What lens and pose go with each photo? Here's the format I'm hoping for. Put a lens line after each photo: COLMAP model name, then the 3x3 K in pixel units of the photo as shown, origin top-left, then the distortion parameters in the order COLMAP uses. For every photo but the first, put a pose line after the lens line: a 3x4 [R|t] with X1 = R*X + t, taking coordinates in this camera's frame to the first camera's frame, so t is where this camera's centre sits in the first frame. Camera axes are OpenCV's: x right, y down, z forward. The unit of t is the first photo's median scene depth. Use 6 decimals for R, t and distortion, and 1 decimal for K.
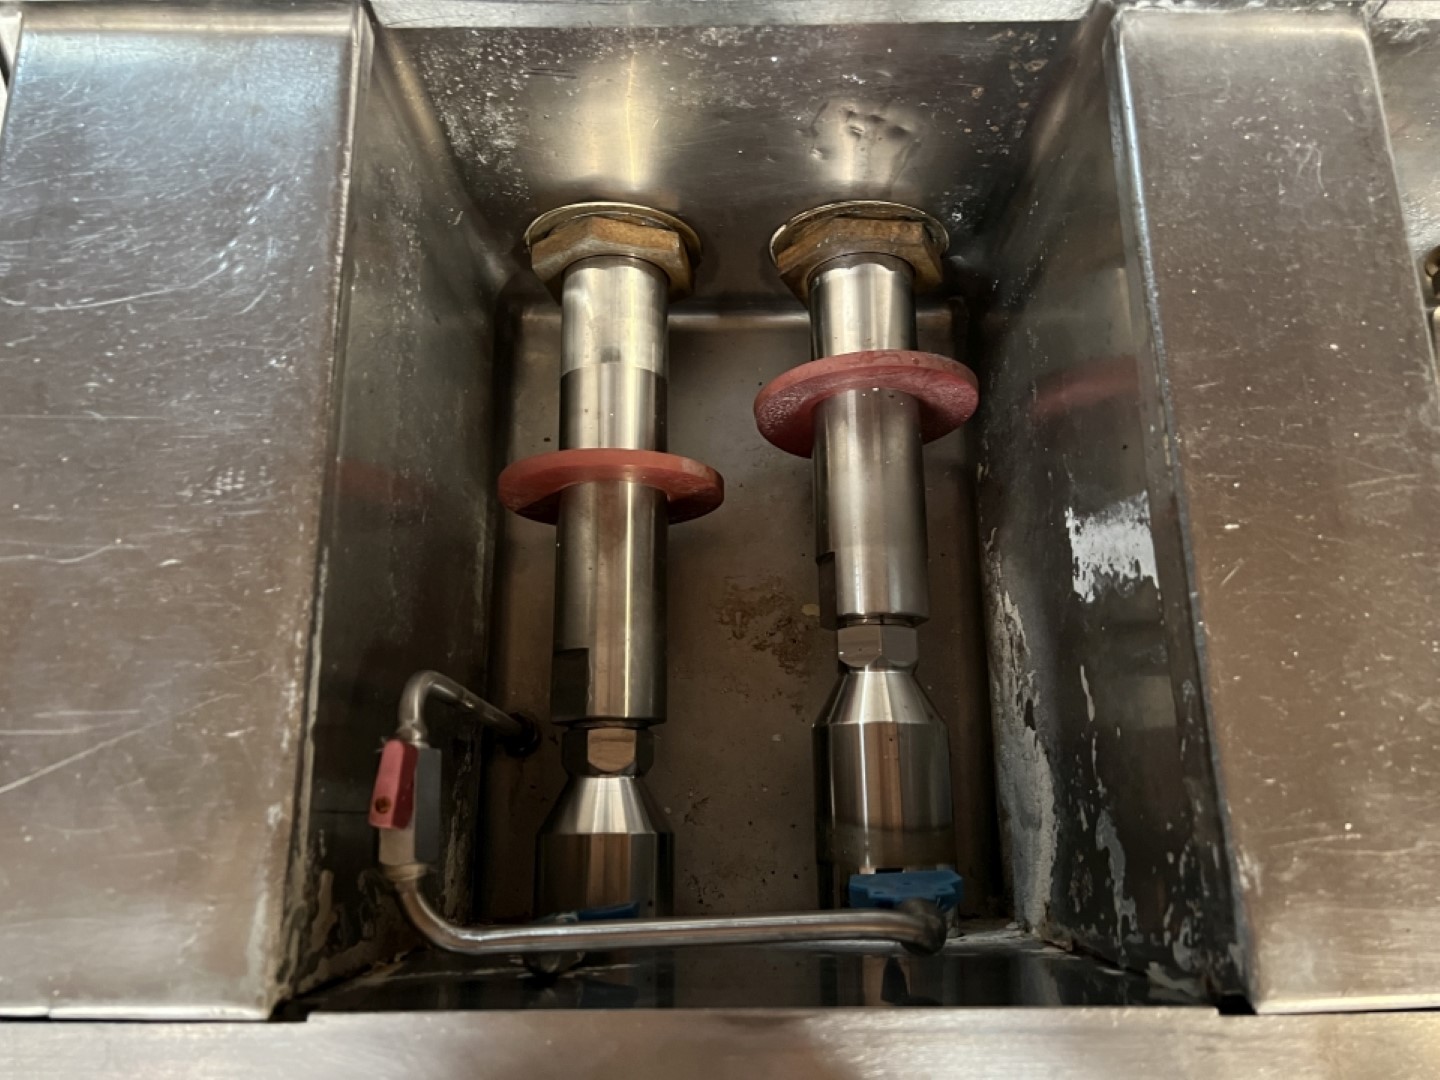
lens RADIAL K [[1074.1, 0, 720.0], [0, 1074.1, 540.0], [0, 0, 1]] dist [0.065939, -0.037211]
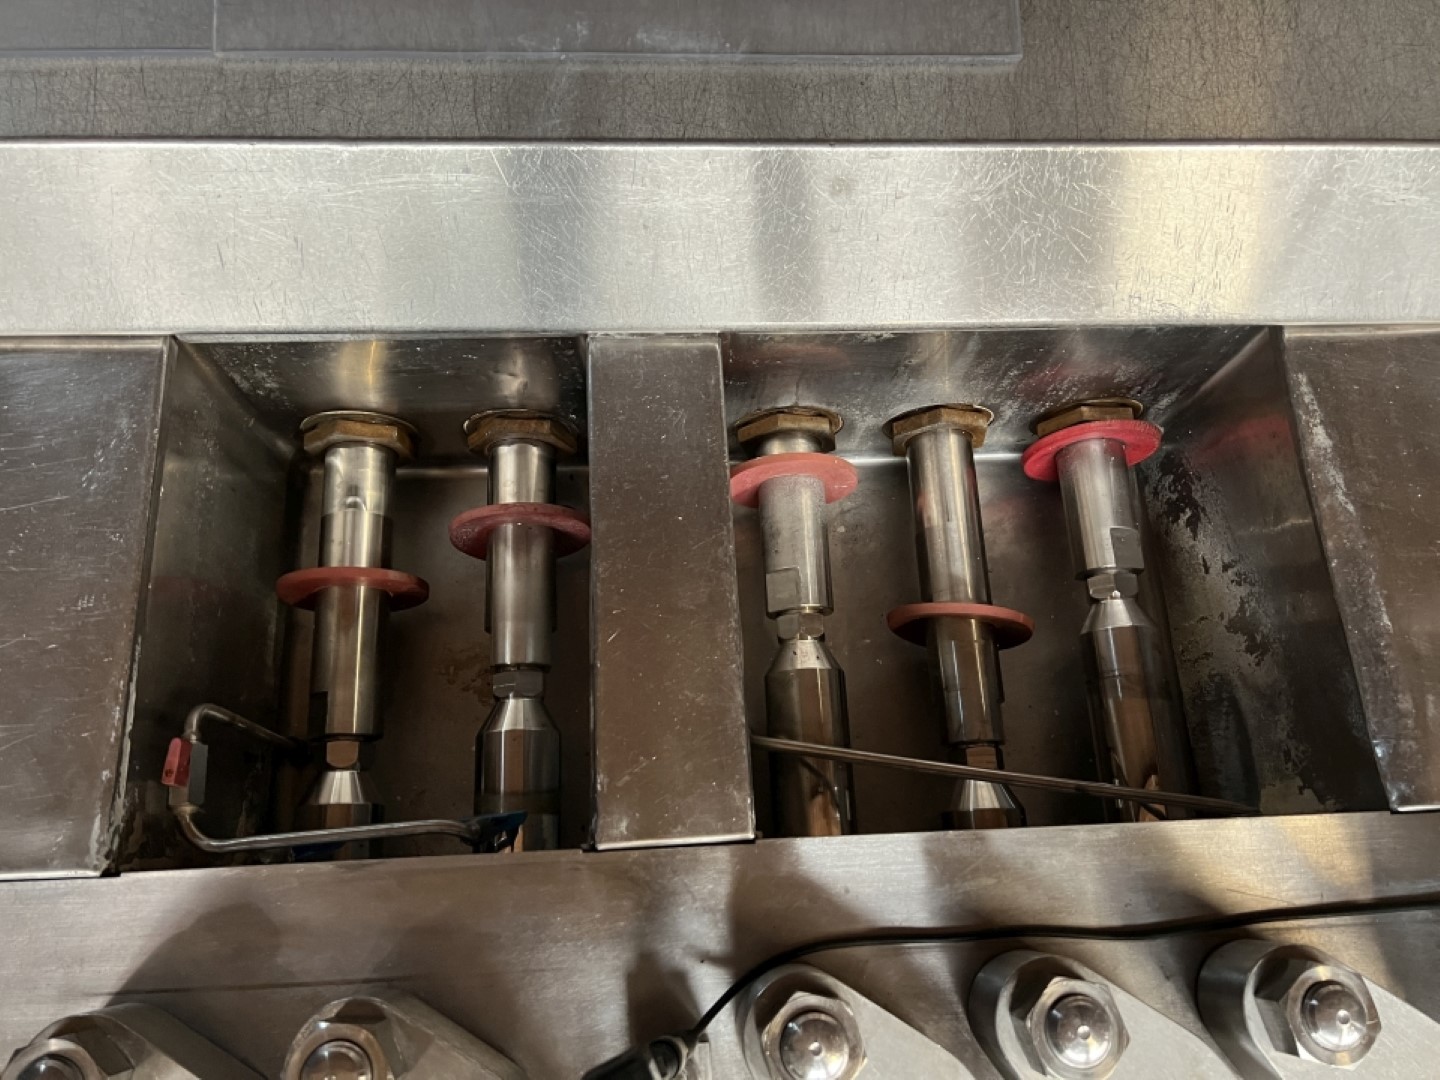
lens RADIAL K [[1074.1, 0, 720.0], [0, 1074.1, 540.0], [0, 0, 1]] dist [0.065939, -0.037211]
pose [[0.997900, -0.021613, 0.061056, 0.487731], [0.025051, 0.998109, -0.056124, -0.025382], [-0.059727, 0.057535, 0.996555, -0.880413]]
